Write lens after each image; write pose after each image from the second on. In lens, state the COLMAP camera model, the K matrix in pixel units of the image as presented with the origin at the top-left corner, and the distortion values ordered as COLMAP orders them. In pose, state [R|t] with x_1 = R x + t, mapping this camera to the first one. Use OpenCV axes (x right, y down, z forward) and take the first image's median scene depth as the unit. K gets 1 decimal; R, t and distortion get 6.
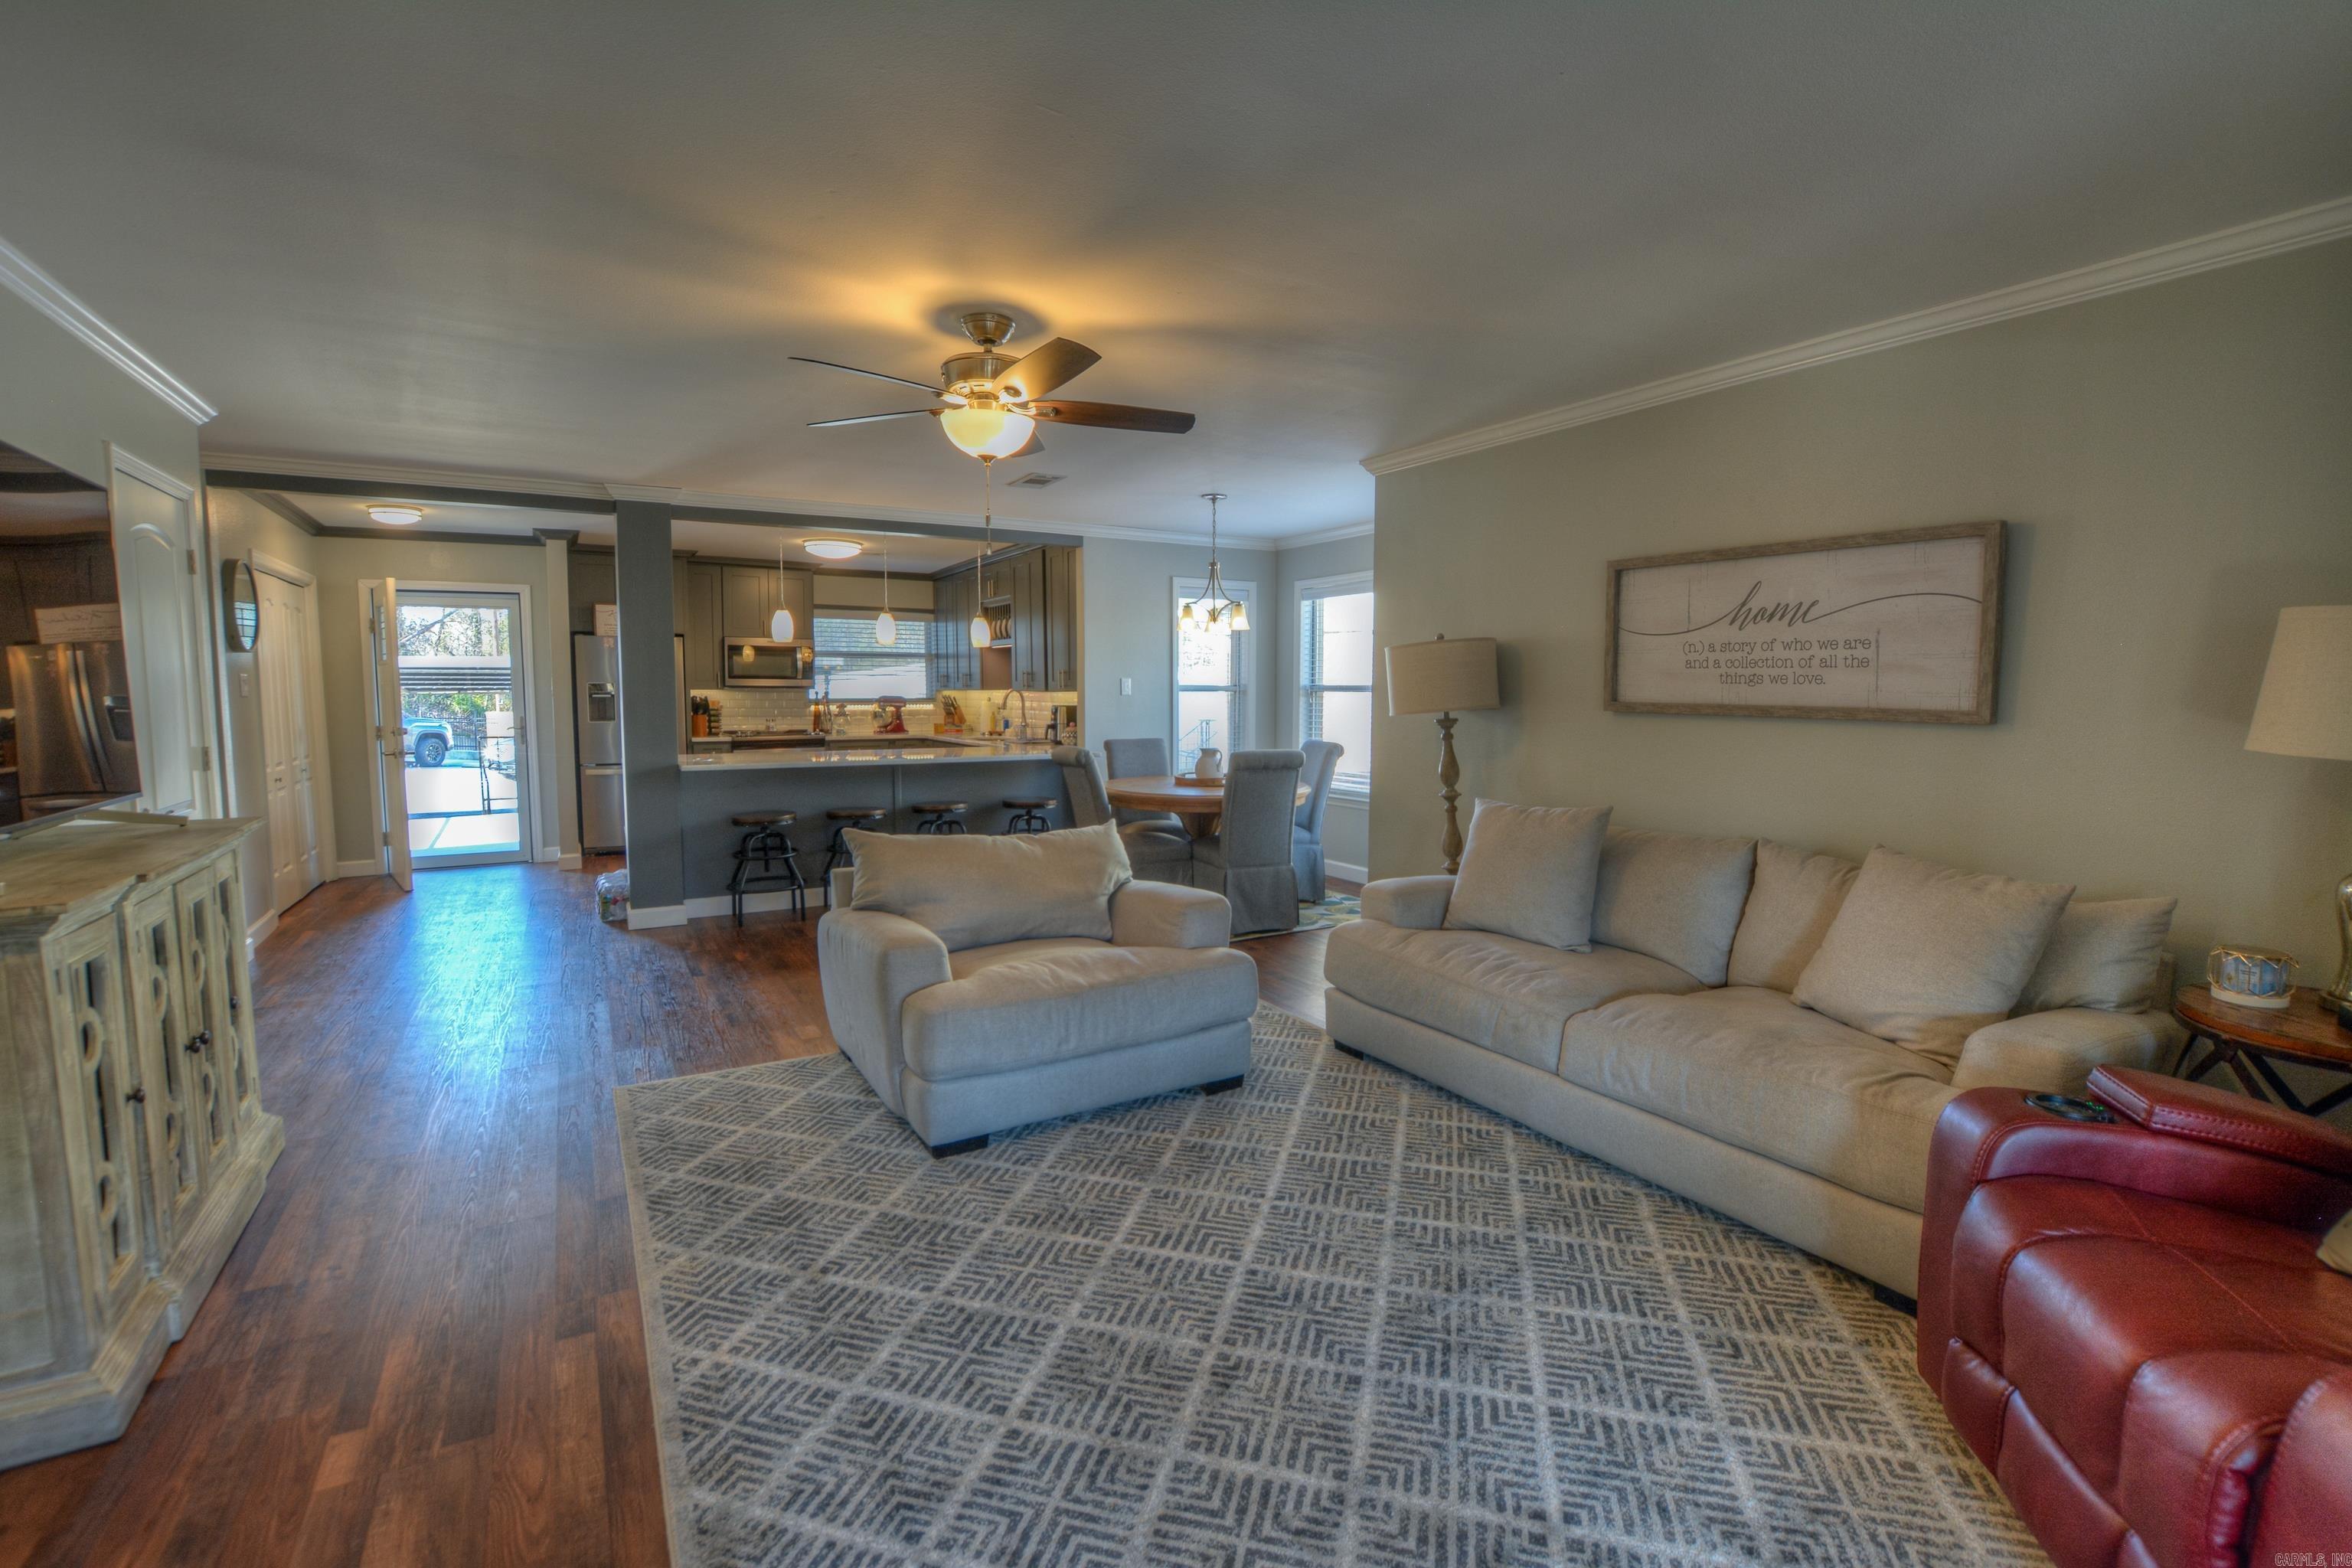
lens RADIAL K [[1041.2, 0, 1169.4], [0, 1041.2, 782.1], [0, 0, 1]] dist [-0.033362, 0.004295]
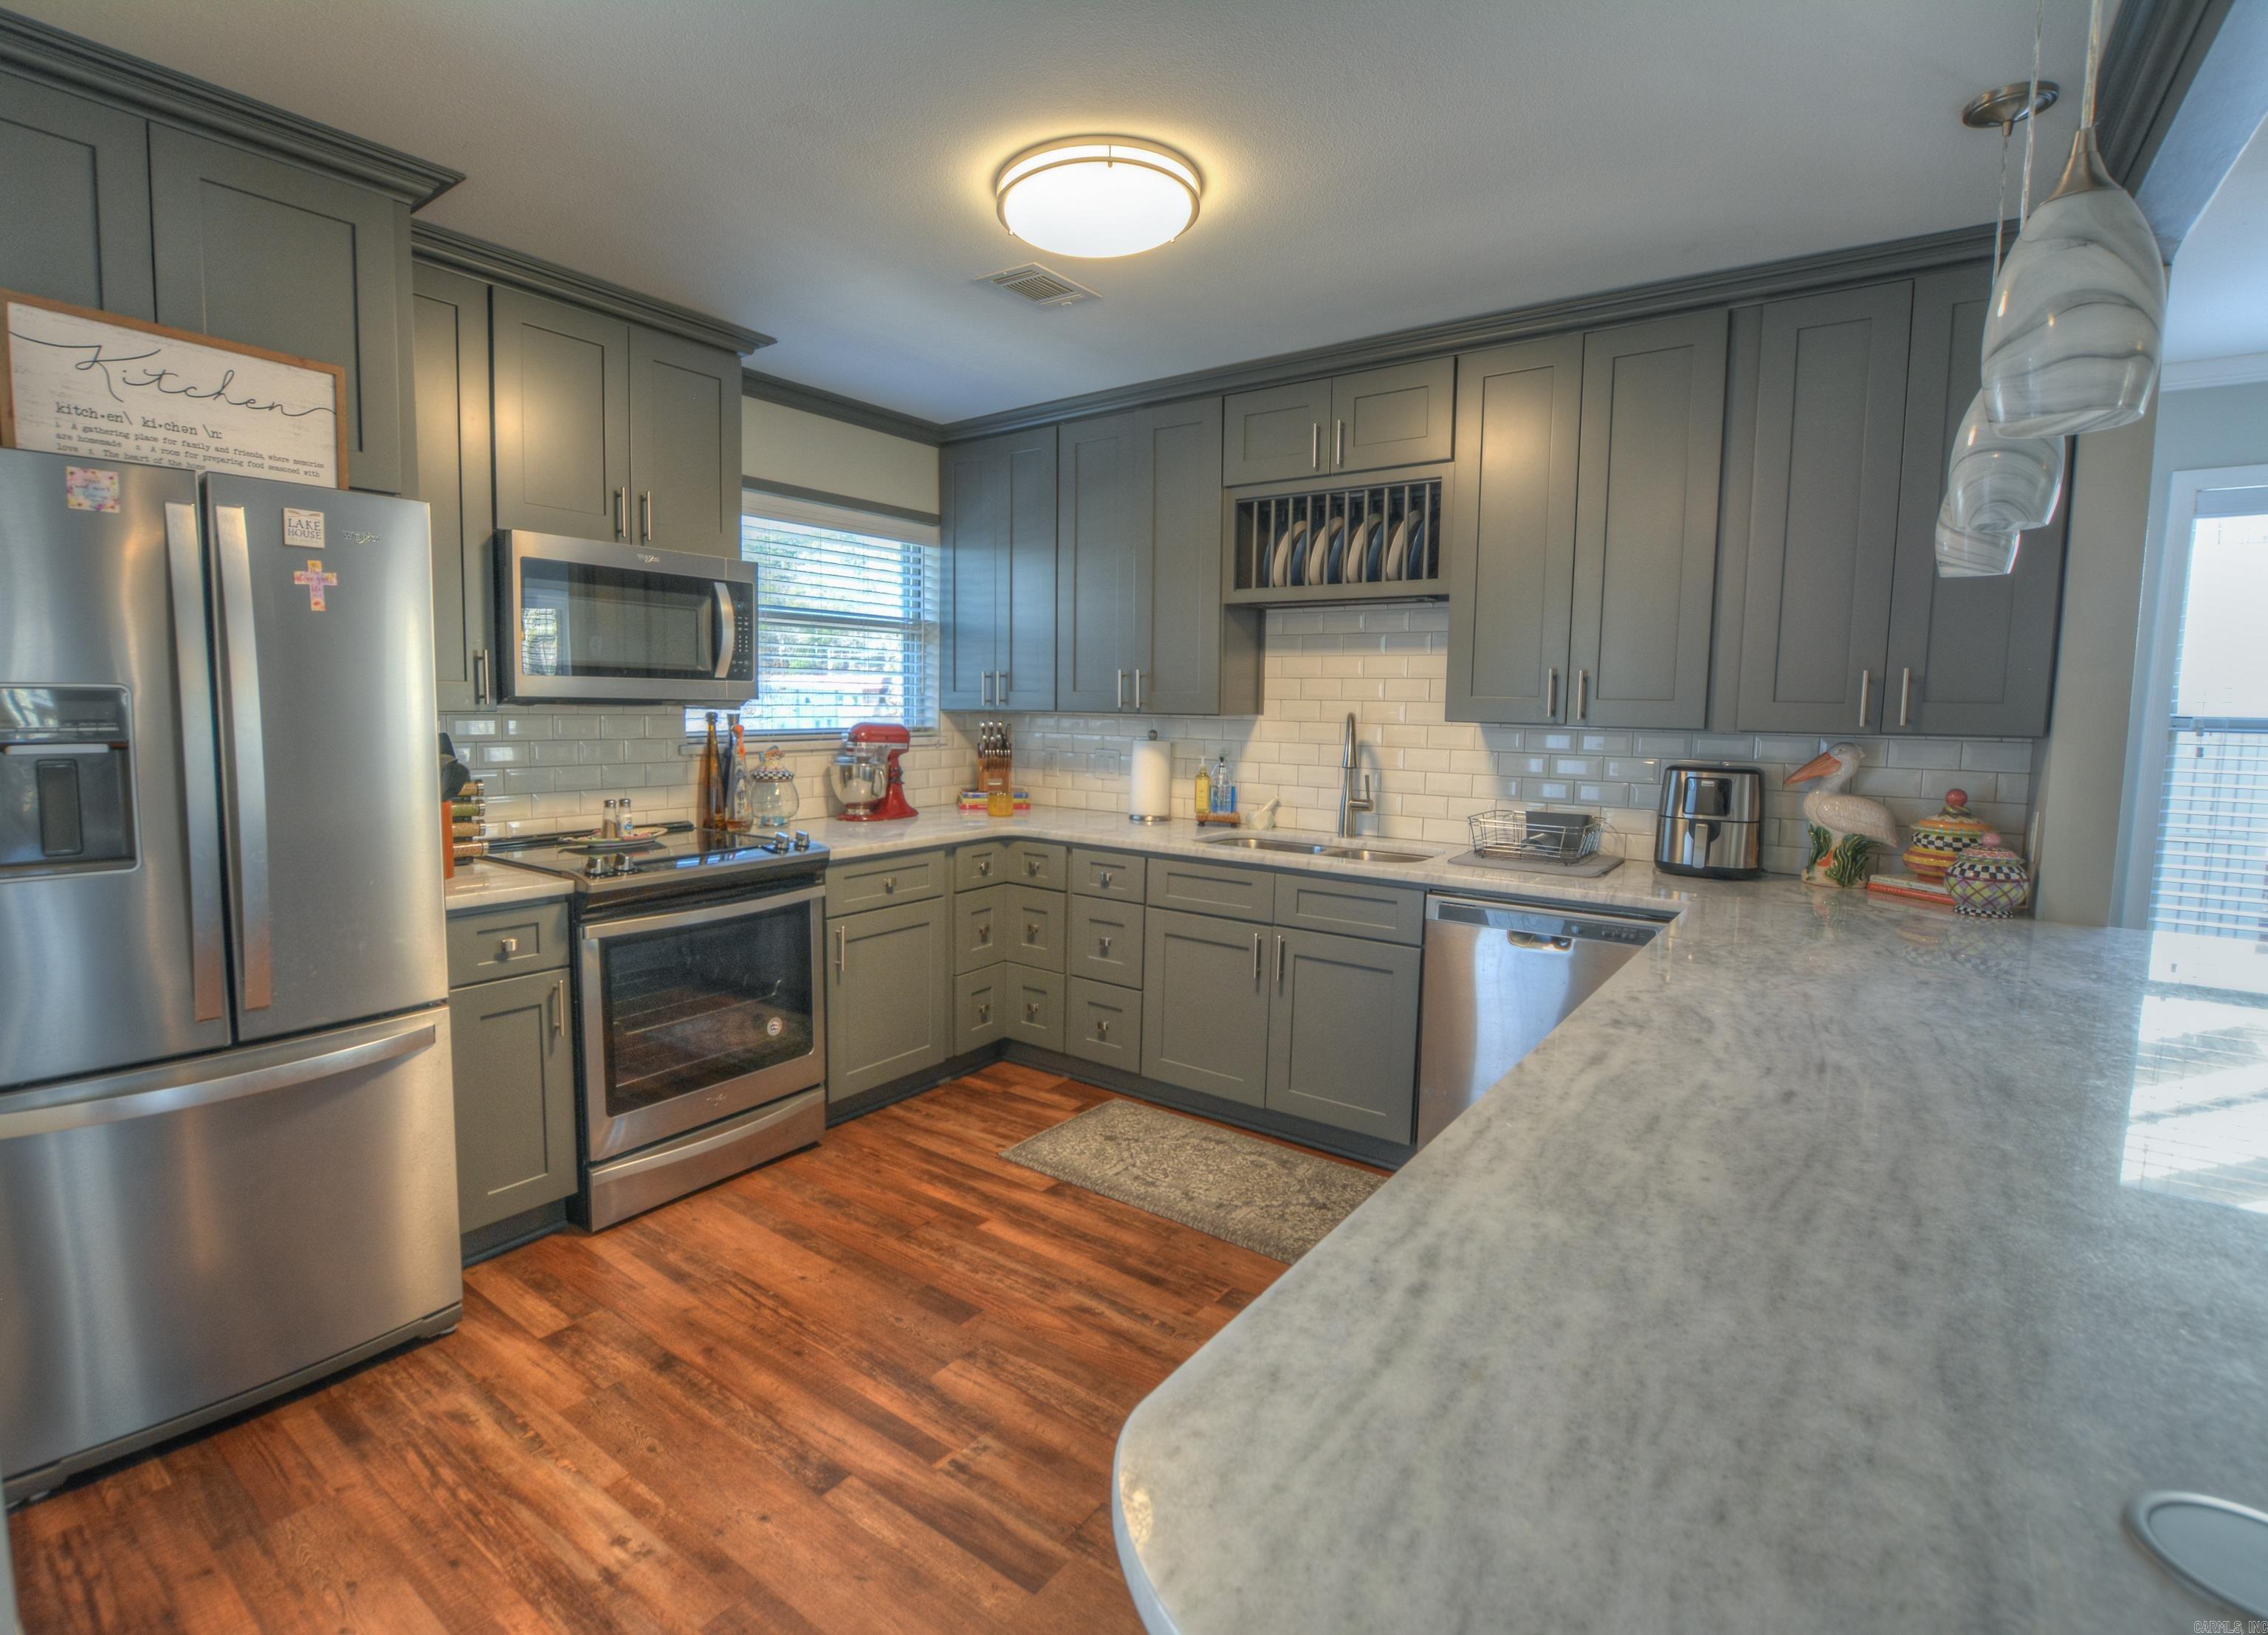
lens RADIAL K [[1089.3, 0, 1031.6], [0, 1089.3, 809.2], [0, 0, 1]] dist [-0.031623, 0.002341]
pose [[0.930791, -0.028677, 0.364426, -1.097828], [0.022592, 0.999525, 0.020952, -0.175419], [-0.364854, -0.011268, 0.930997, 1.793511]]
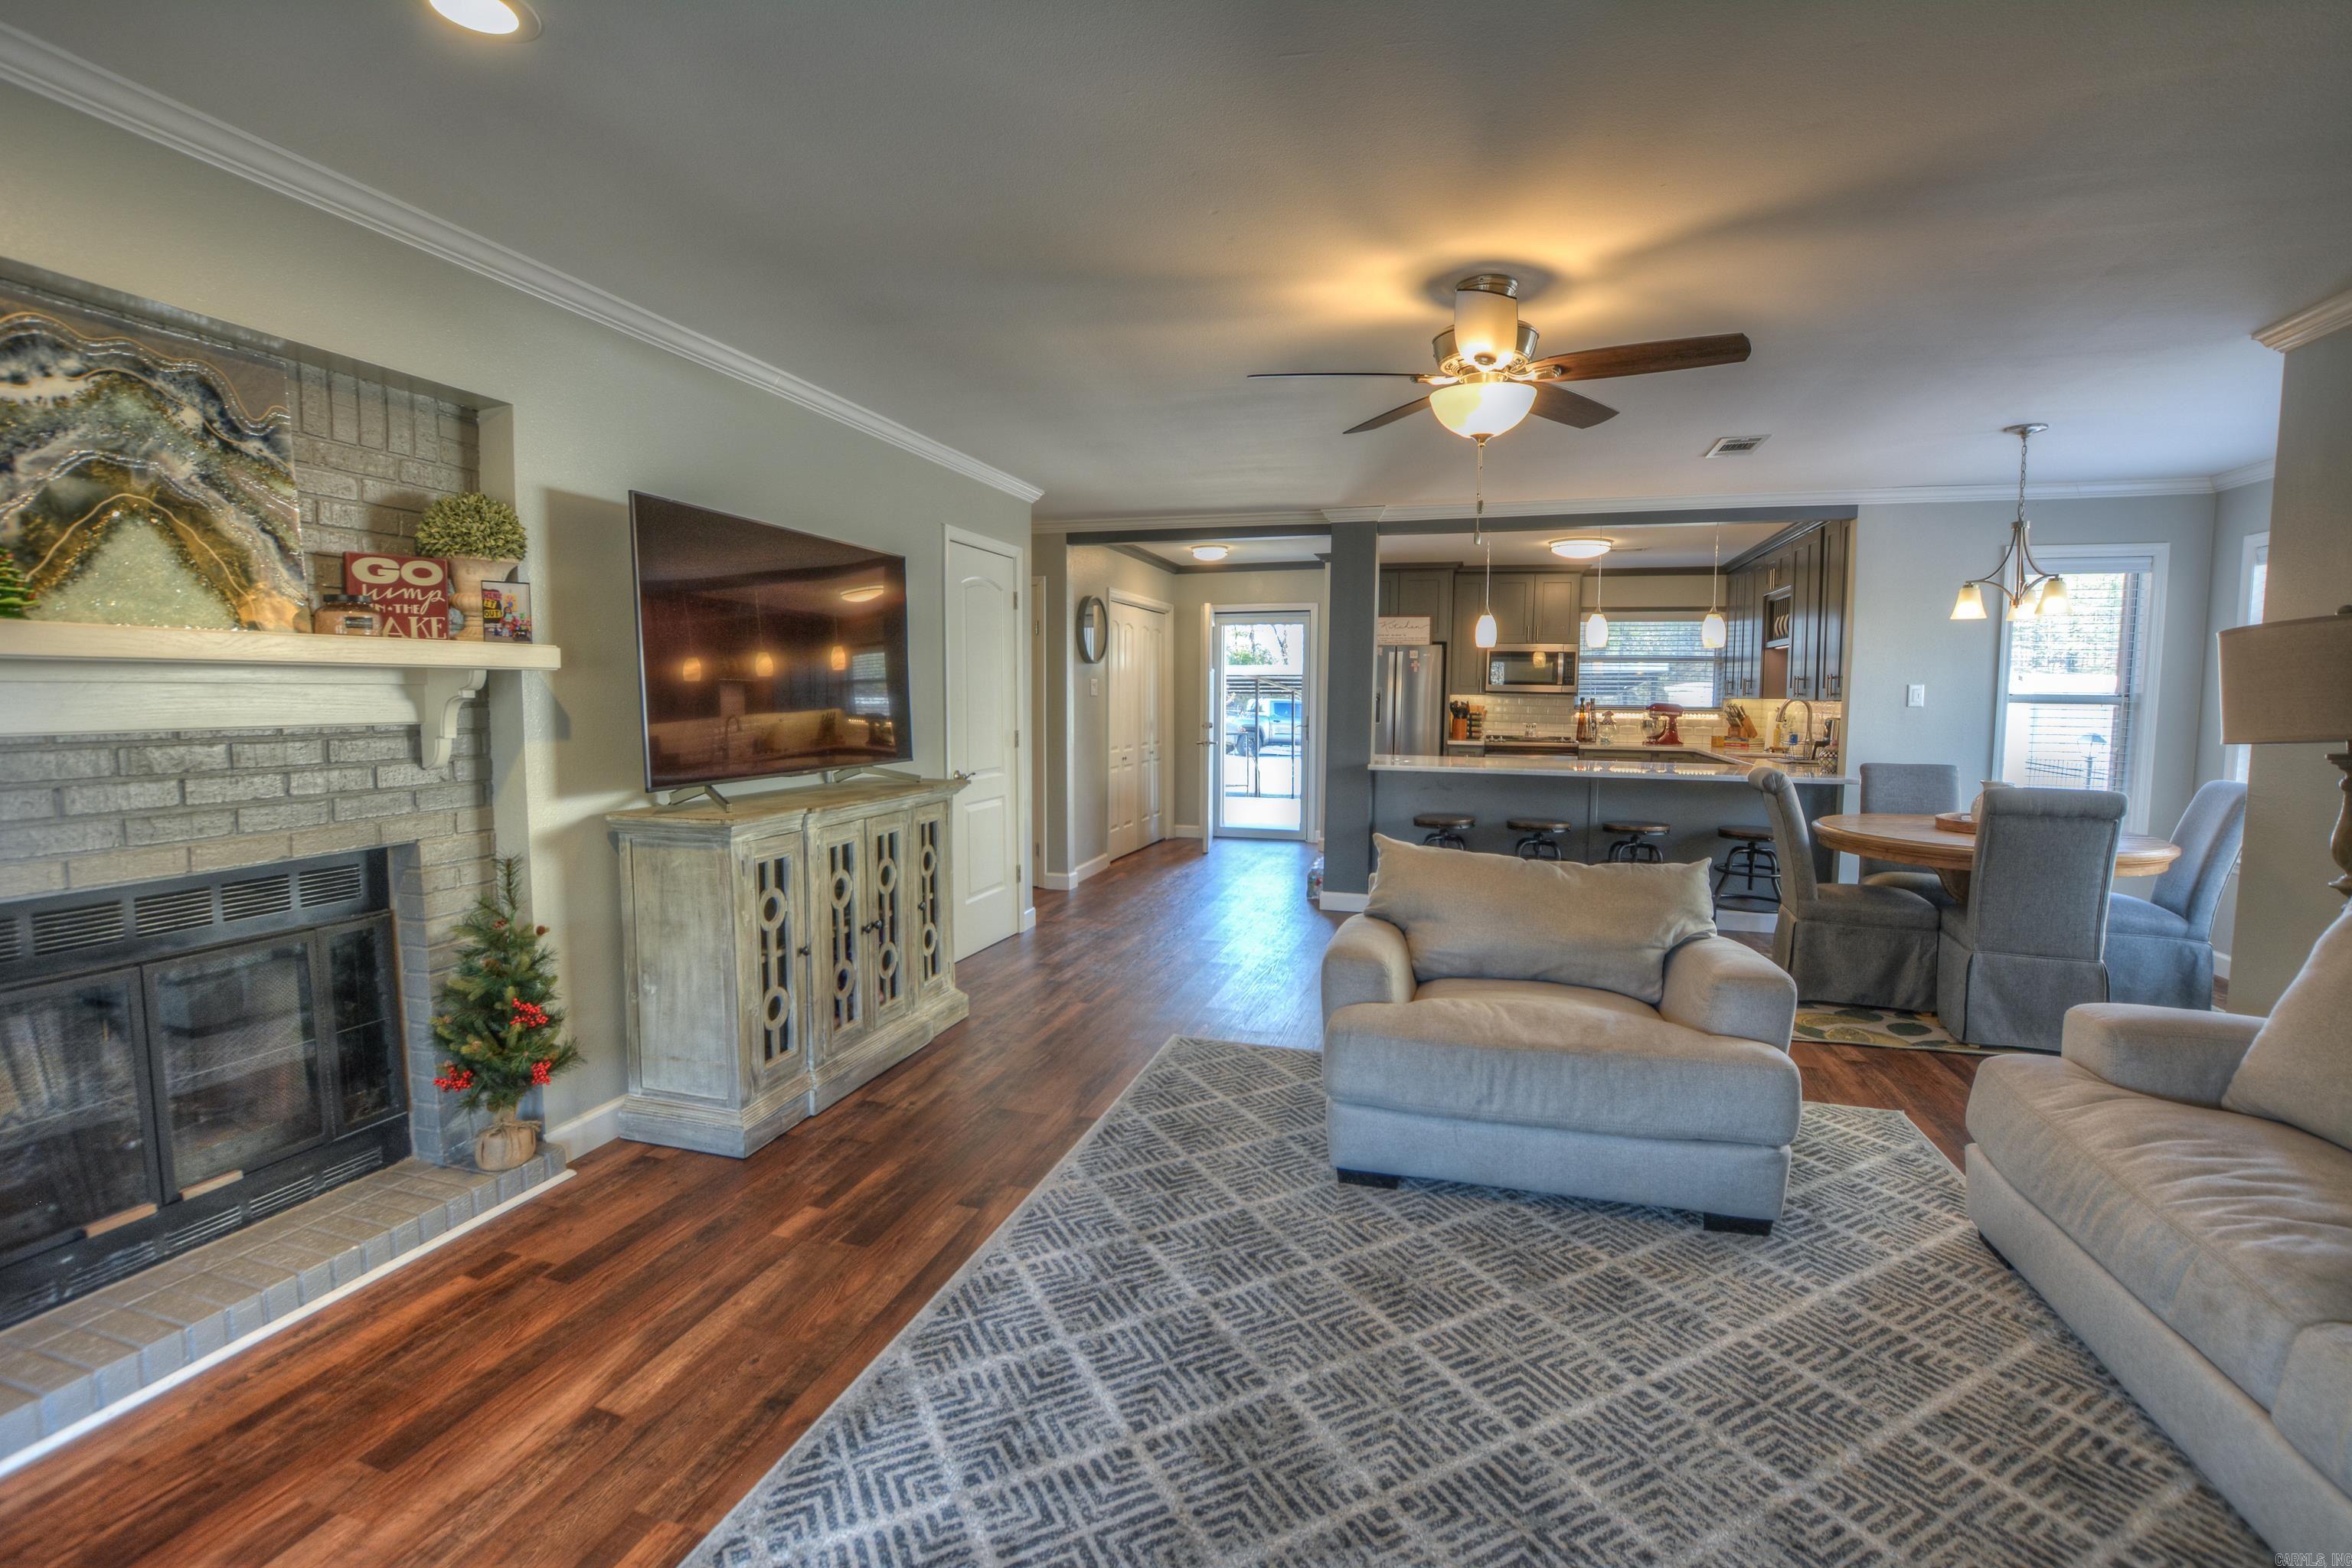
lens RADIAL K [[1041.2, 0, 1166.8], [0, 1041.2, 782.2], [0, 0, 1]] dist [-0.033362, 0.004295]
pose [[0.676906, 0.066782, -0.733034, 0.315522], [-0.071761, 0.997119, 0.024574, -0.016268], [0.732563, 0.035969, 0.679748, 0.197477]]
